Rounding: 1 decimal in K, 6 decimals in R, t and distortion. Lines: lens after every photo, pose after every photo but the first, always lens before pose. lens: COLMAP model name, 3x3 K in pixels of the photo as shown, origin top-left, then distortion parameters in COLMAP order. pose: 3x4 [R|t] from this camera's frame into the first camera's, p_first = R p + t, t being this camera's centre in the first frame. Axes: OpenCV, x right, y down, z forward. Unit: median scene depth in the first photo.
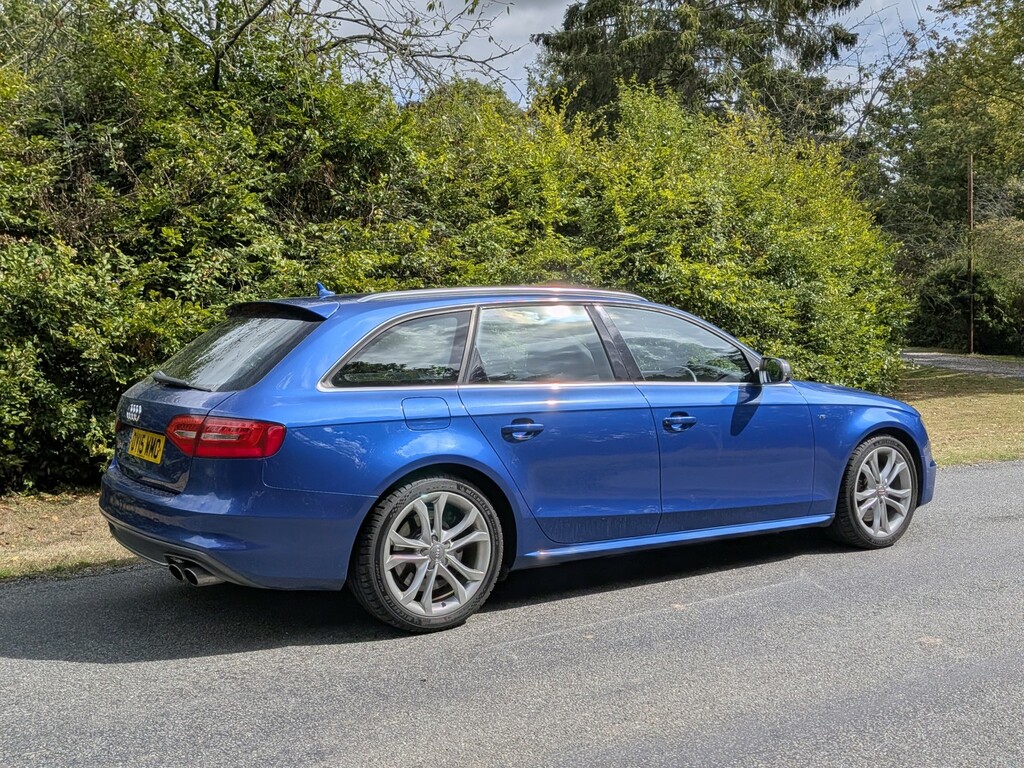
lens RADIAL K [[923.9, 0, 533.6], [0, 923.9, 418.6], [0, 0, 1]] dist [0.098182, -0.171911]
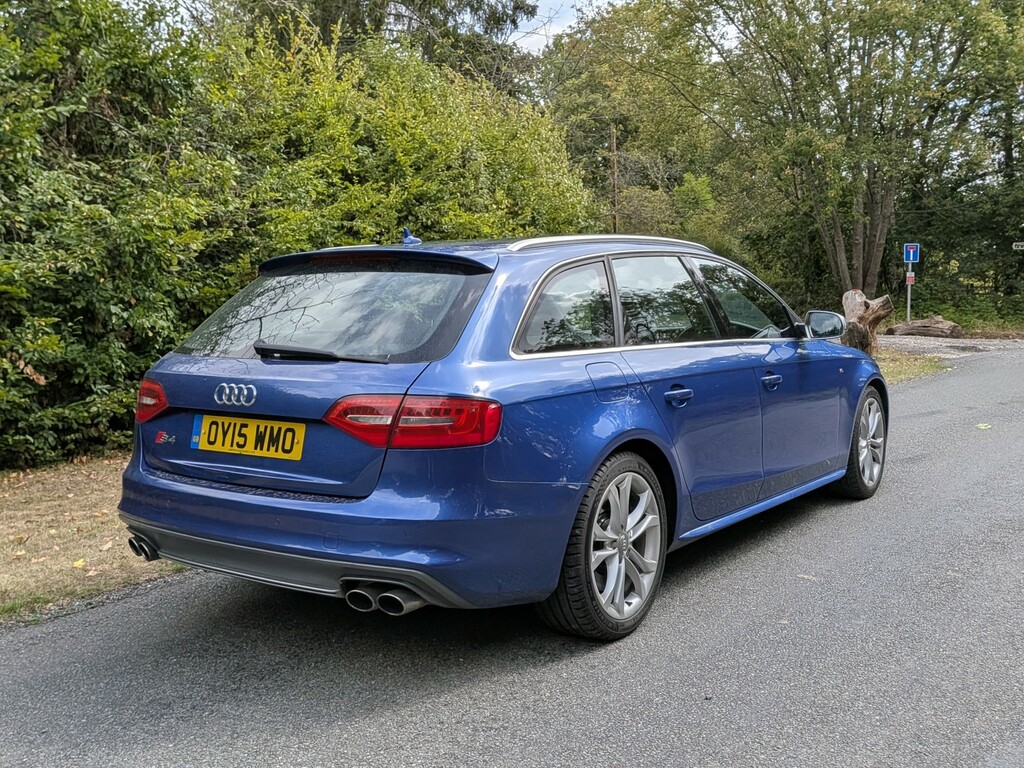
lens RADIAL K [[927.8, 0, 496.3], [0, 927.8, 390.2], [0, 0, 1]] dist [0.084827, -0.161621]
pose [[0.946449, -0.039882, 0.320381, -0.185828], [0.035964, 0.999188, 0.018137, -0.006481], [-0.320845, -0.005643, 0.947115, 0.085846]]
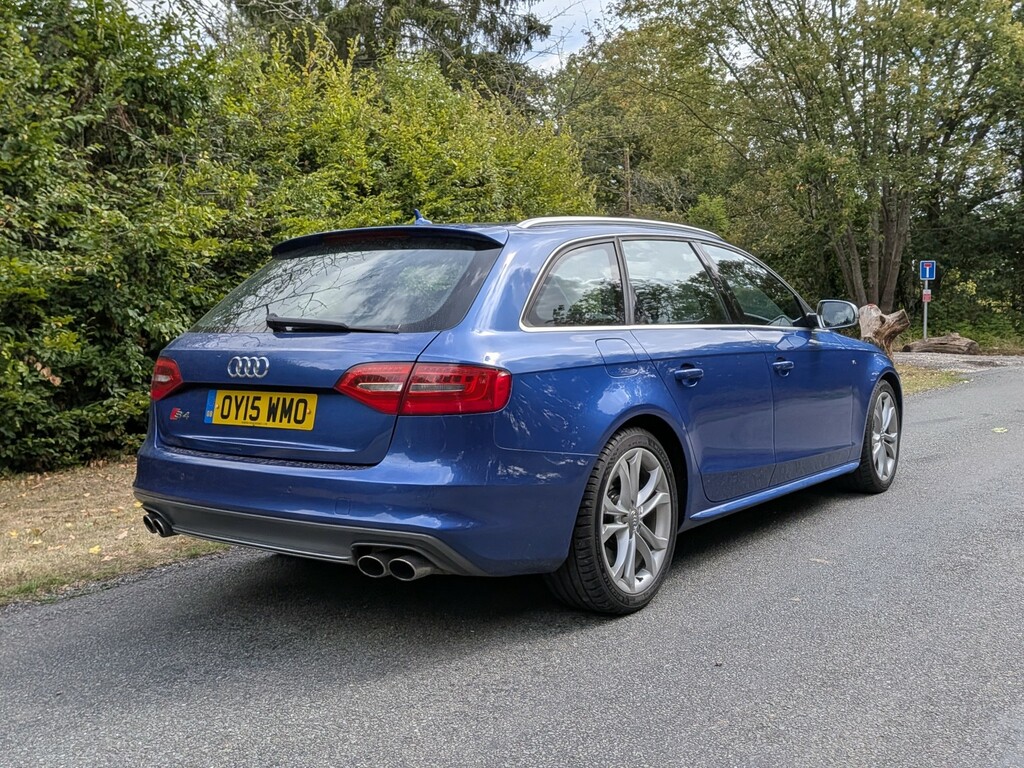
lens RADIAL K [[928.3, 0, 498.0], [0, 928.3, 401.4], [0, 0, 1]] dist [0.081877, -0.151673]
pose [[0.950786, -0.038657, 0.307429, -0.185721], [0.038972, 0.999227, 0.005117, 0.010116], [-0.307389, 0.007116, 0.951557, 0.083242]]
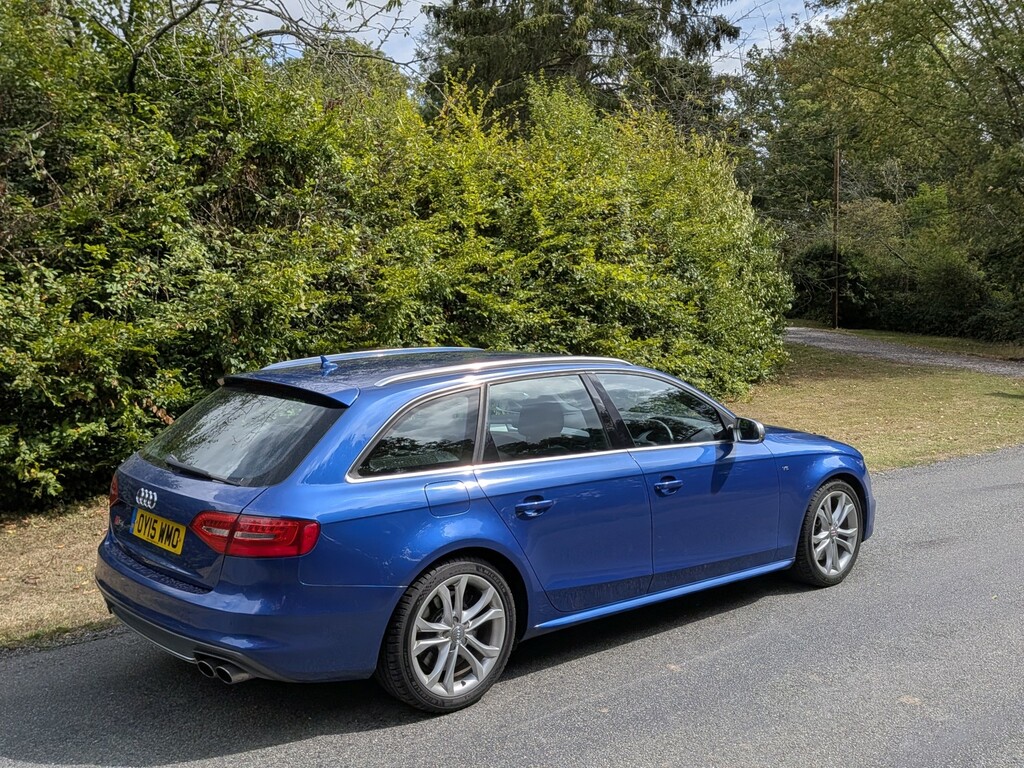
lens RADIAL K [[923.1, 0, 526.7], [0, 923.1, 397.0], [0, 0, 1]] dist [0.082096, -0.153532]
pose [[0.992633, -0.001315, 0.121151, -0.058442], [-0.000390, 0.999901, 0.014045, -0.050664], [-0.121157, -0.013989, 0.992535, -0.010263]]
